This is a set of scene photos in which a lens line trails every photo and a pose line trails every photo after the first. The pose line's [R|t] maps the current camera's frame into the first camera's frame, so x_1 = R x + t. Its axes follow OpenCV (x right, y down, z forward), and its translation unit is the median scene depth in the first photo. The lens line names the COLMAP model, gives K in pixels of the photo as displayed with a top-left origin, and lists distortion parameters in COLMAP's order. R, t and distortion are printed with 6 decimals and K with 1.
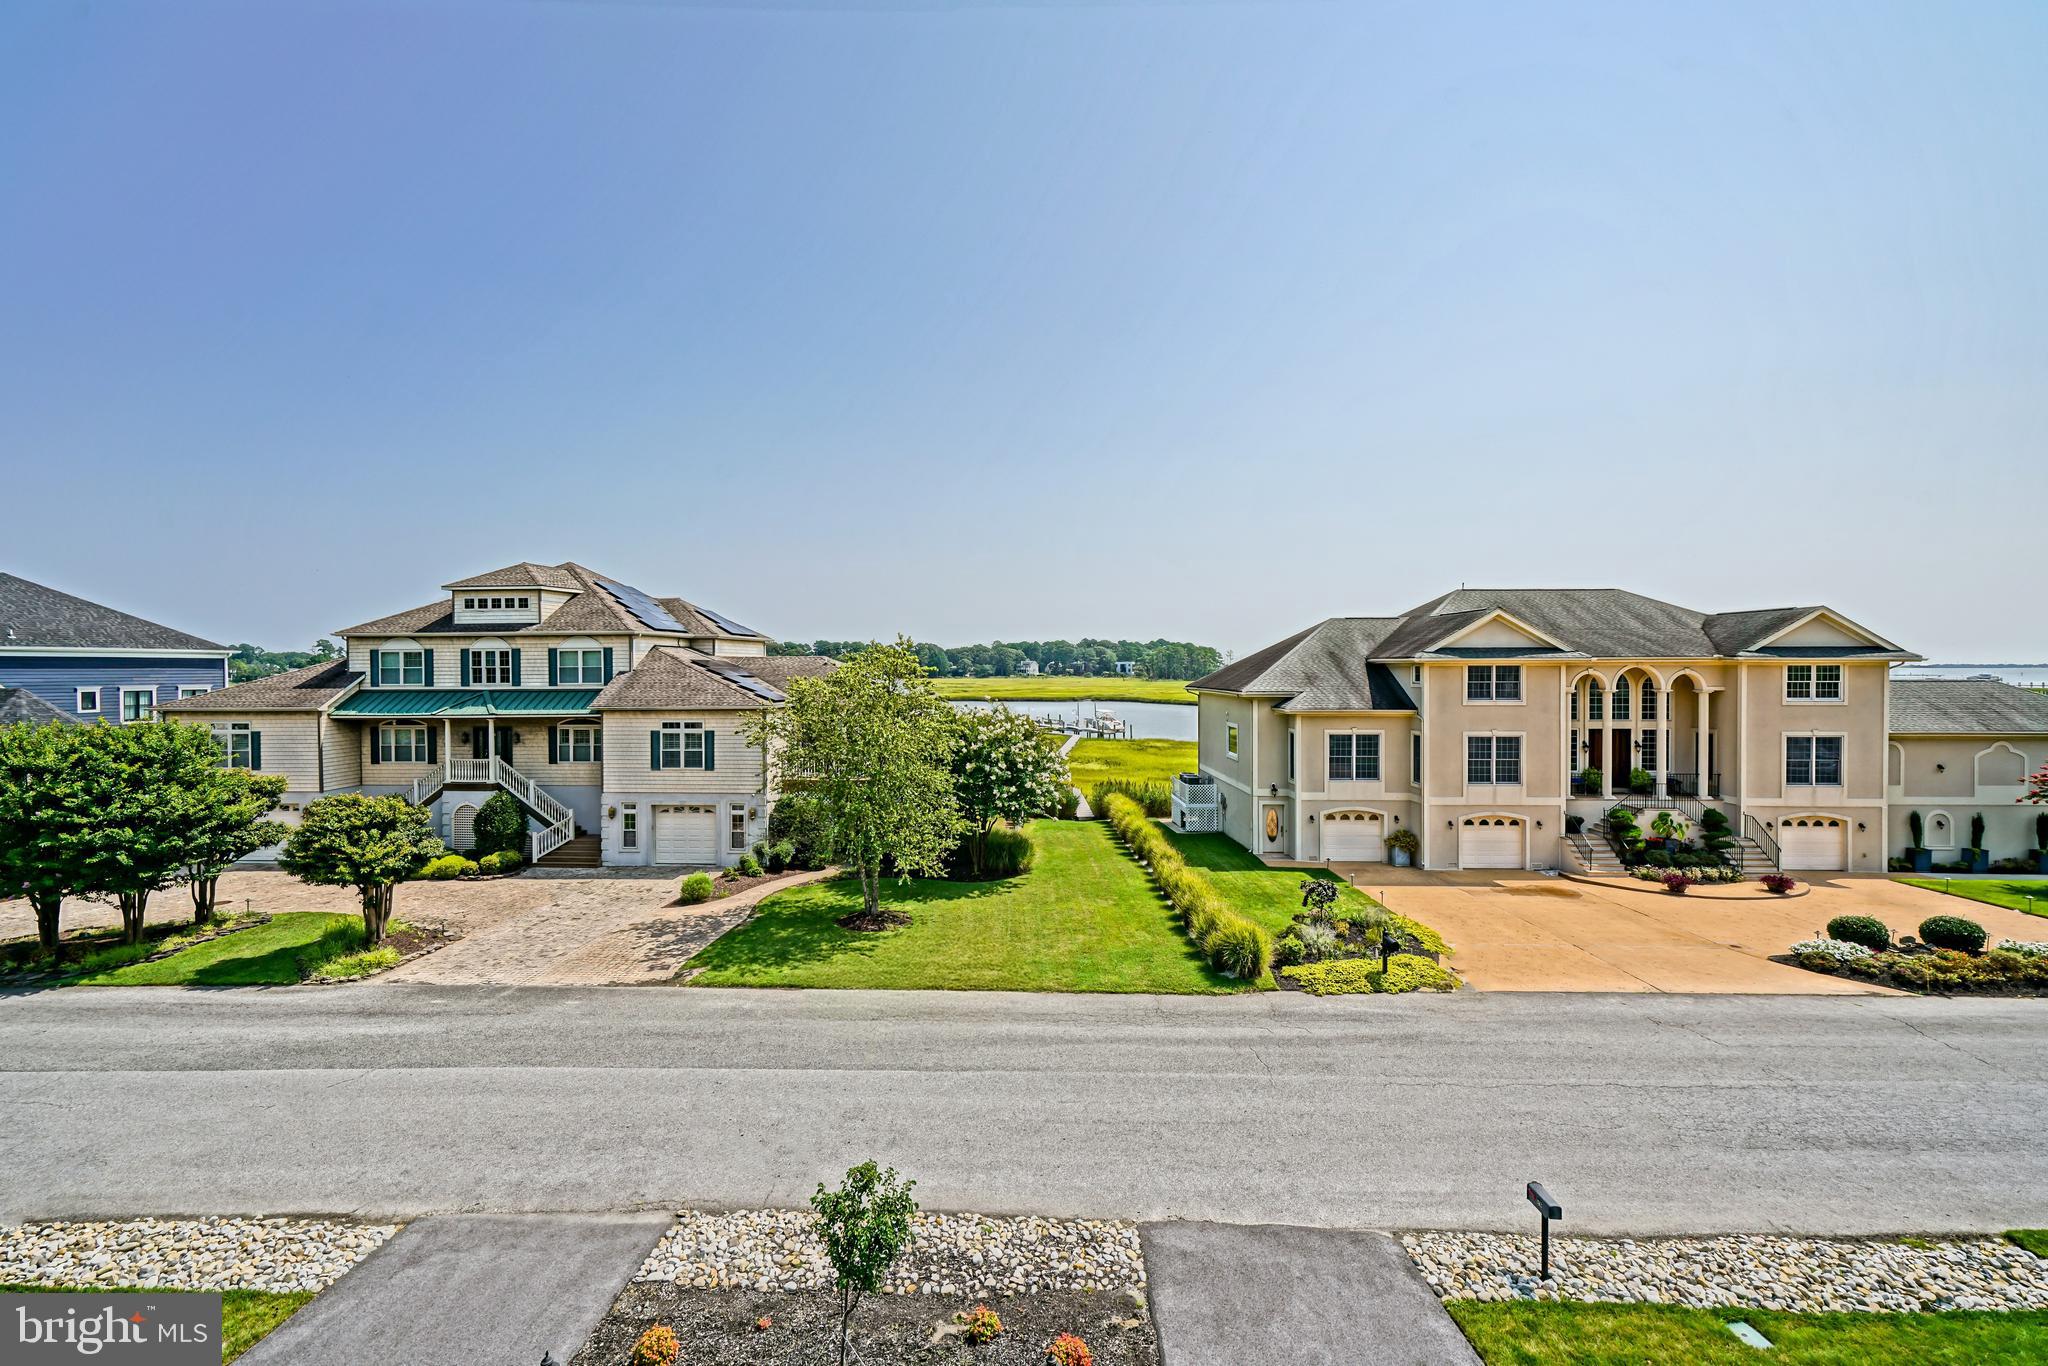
lens RADIAL K [[902.3, 0, 1009.0], [0, 902.3, 680.3], [0, 0, 1]] dist [0.043433, -0.000205]
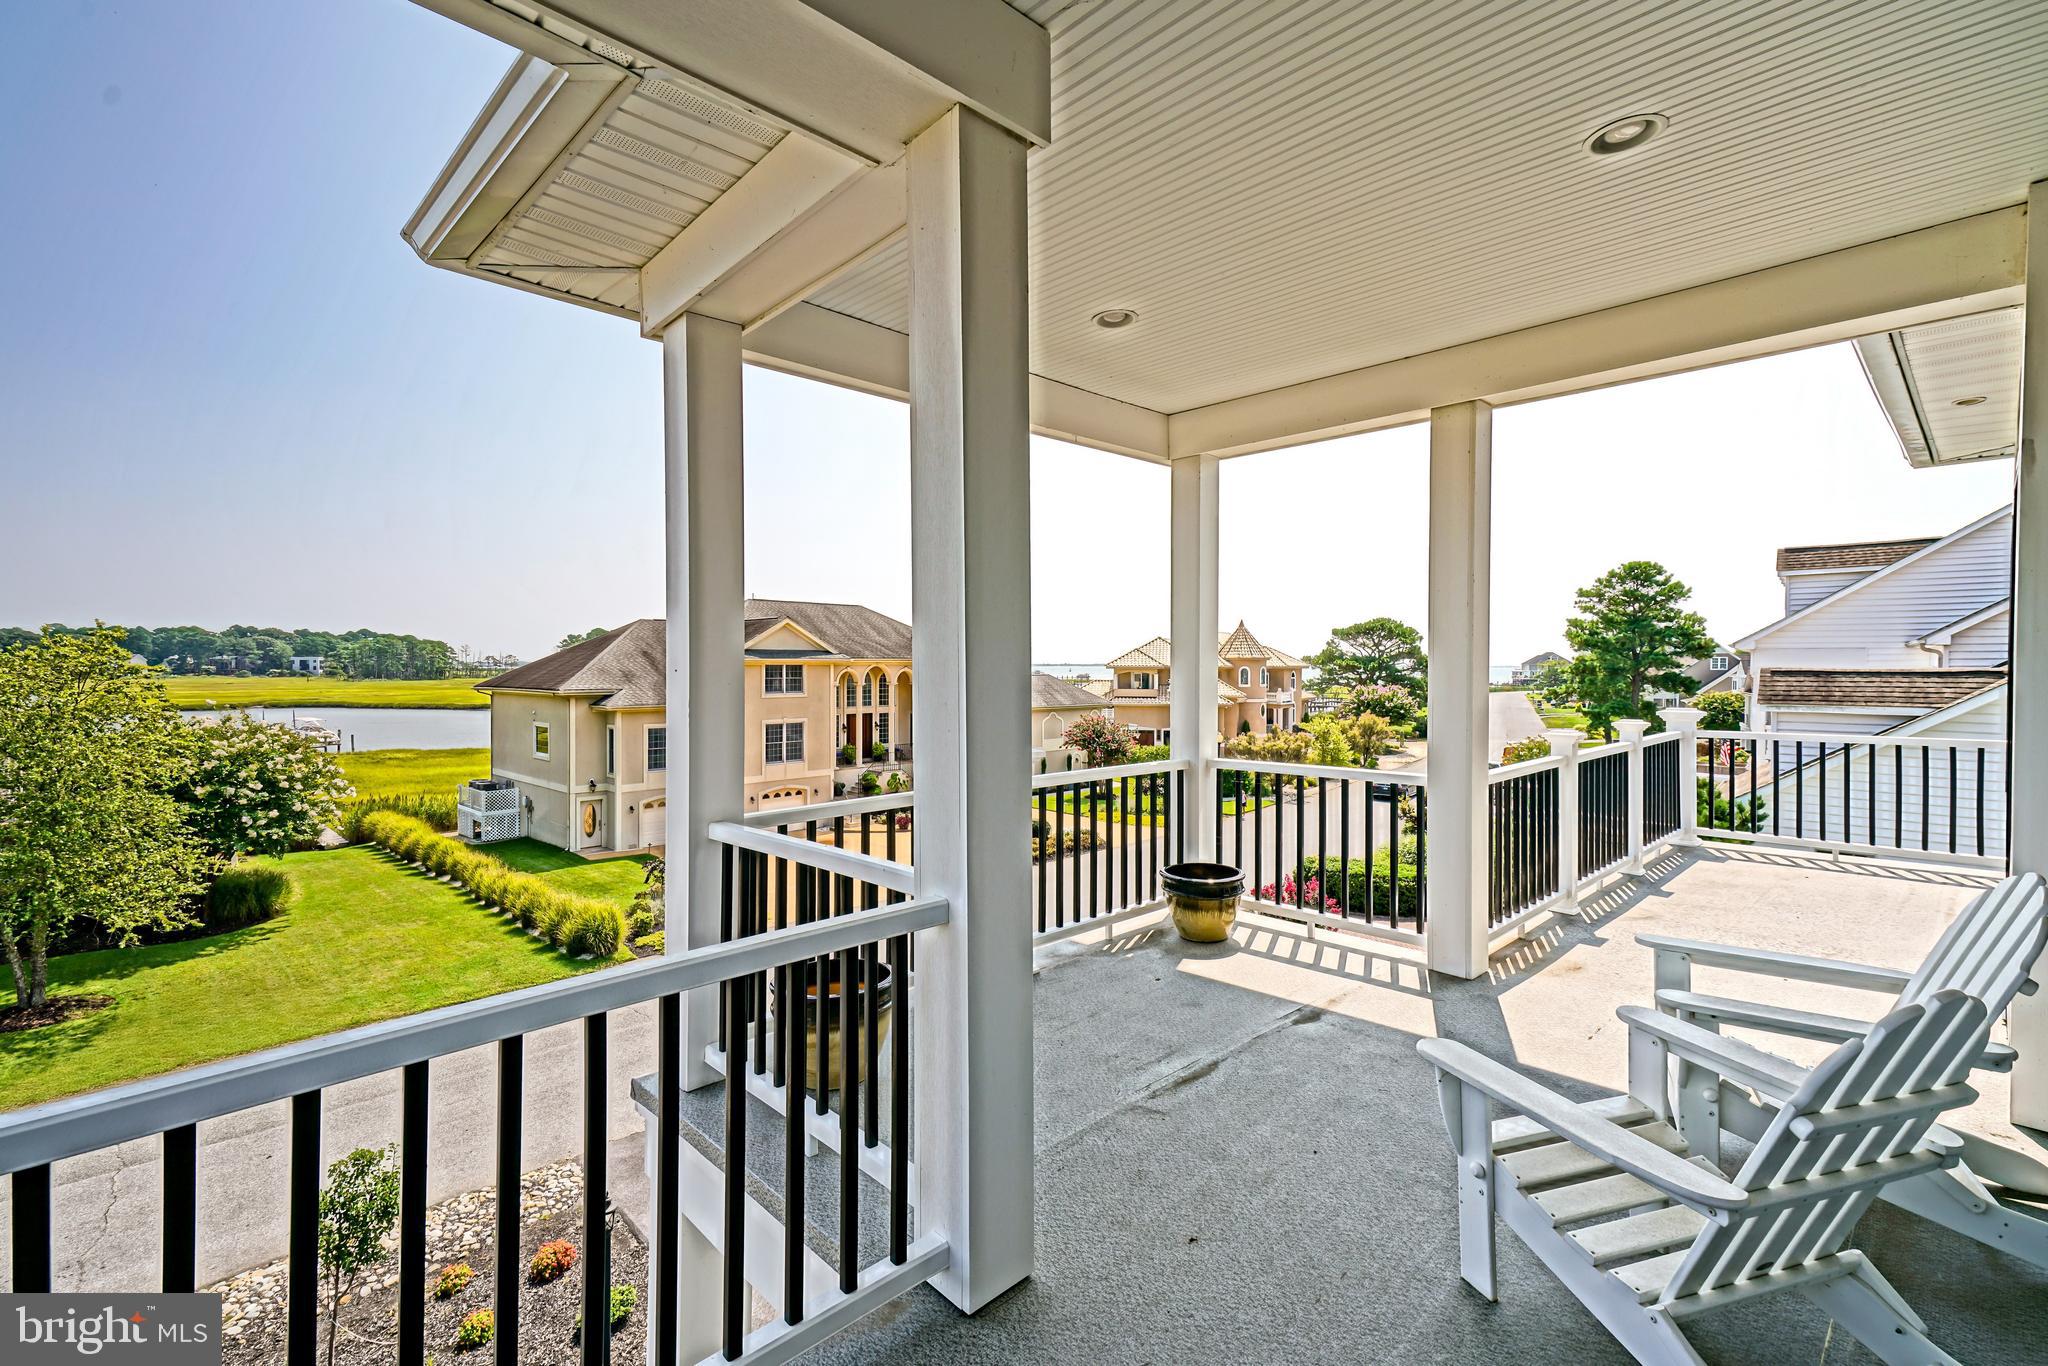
lens RADIAL K [[920.6, 0, 1018.3], [0, 920.6, 681.3], [0, 0, 1]] dist [0.041887, -0.000139]
pose [[0.706986, -0.011197, 0.707139, -0.111026], [0.008571, 0.999937, 0.007264, -0.000206], [-0.707176, 0.000926, 0.707037, -0.082057]]
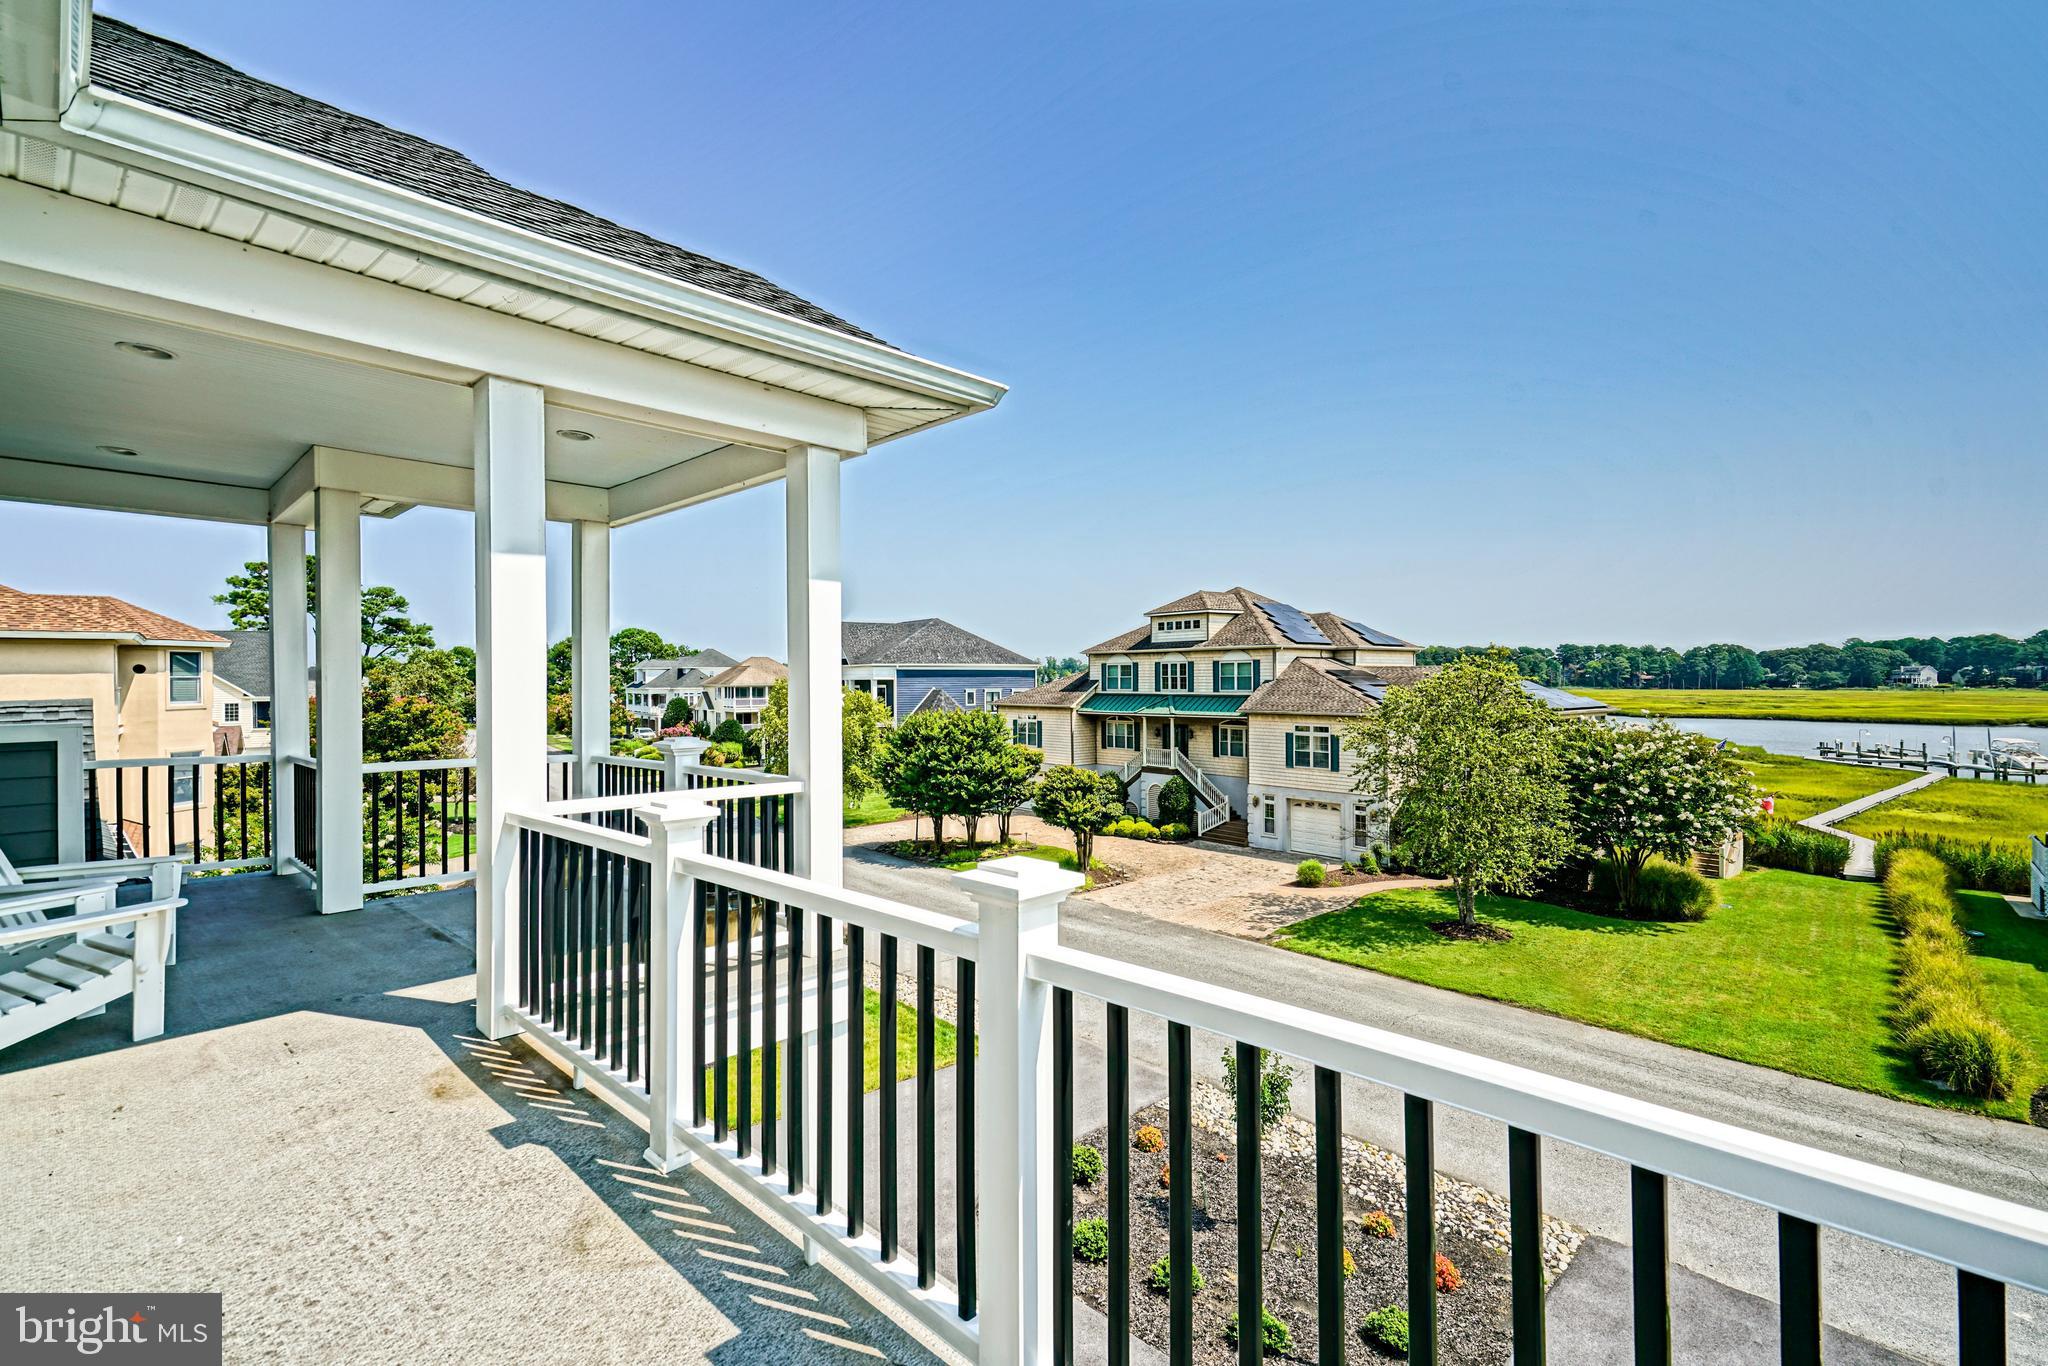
lens RADIAL K [[920.6, 0, 1018.3], [0, 920.6, 681.3], [0, 0, 1]] dist [0.041887, -0.000139]
pose [[0.731531, 0.004953, -0.681790, 0.151598], [-0.009892, 0.999945, -0.003349, -0.001541], [0.681736, 0.009195, 0.731541, -0.075669]]
